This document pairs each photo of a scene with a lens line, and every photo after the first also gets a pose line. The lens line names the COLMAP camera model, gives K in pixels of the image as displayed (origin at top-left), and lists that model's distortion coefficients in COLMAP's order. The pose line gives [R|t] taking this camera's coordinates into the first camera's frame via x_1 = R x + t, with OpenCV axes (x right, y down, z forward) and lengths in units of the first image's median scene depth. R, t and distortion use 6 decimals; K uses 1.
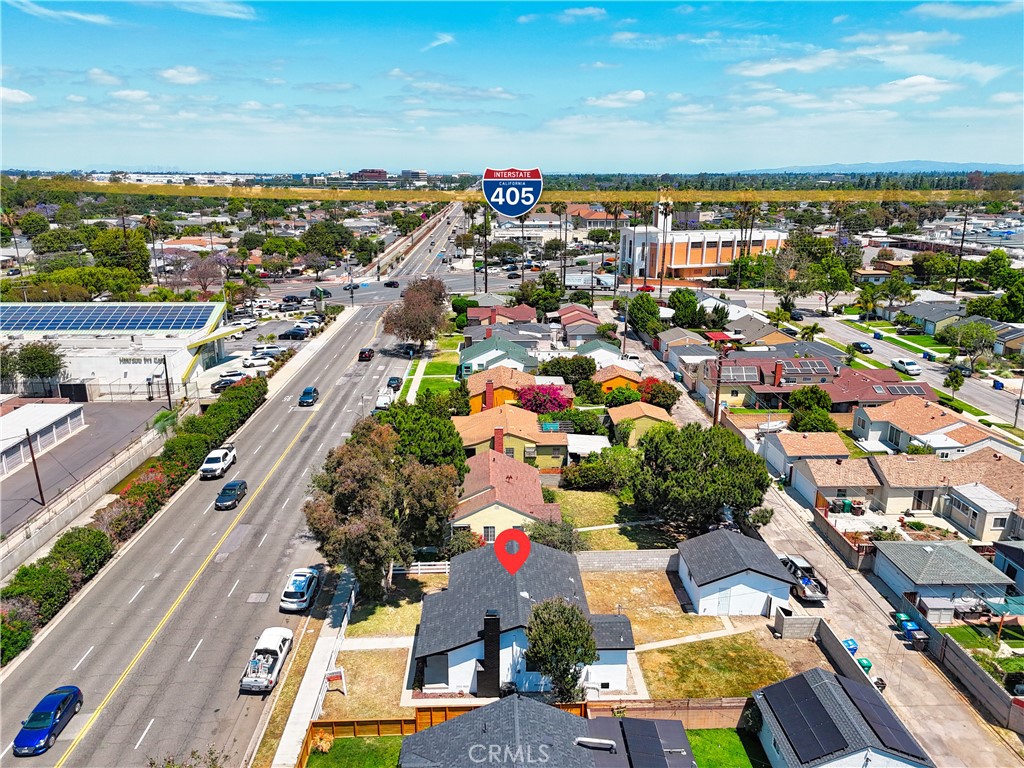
lens RADIAL K [[754.5, 0, 514.6], [0, 754.5, 380.8], [0, 0, 1]] dist [0.069283, -0.061537]
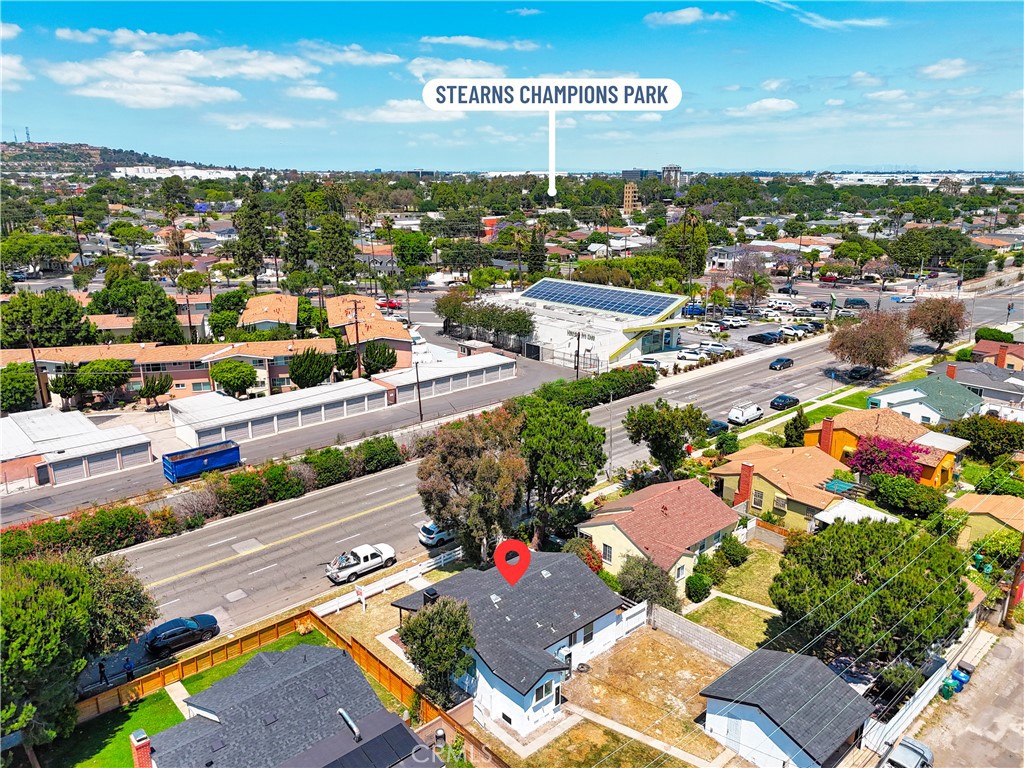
lens RADIAL K [[754.5, 0, 514.6], [0, 754.5, 380.8], [0, 0, 1]] dist [0.069283, -0.061537]
pose [[0.647555, 0.201144, -0.734992, 0.330724], [-0.200719, 0.975495, 0.090121, -0.043535], [0.735109, 0.089168, 0.672060, 0.150342]]
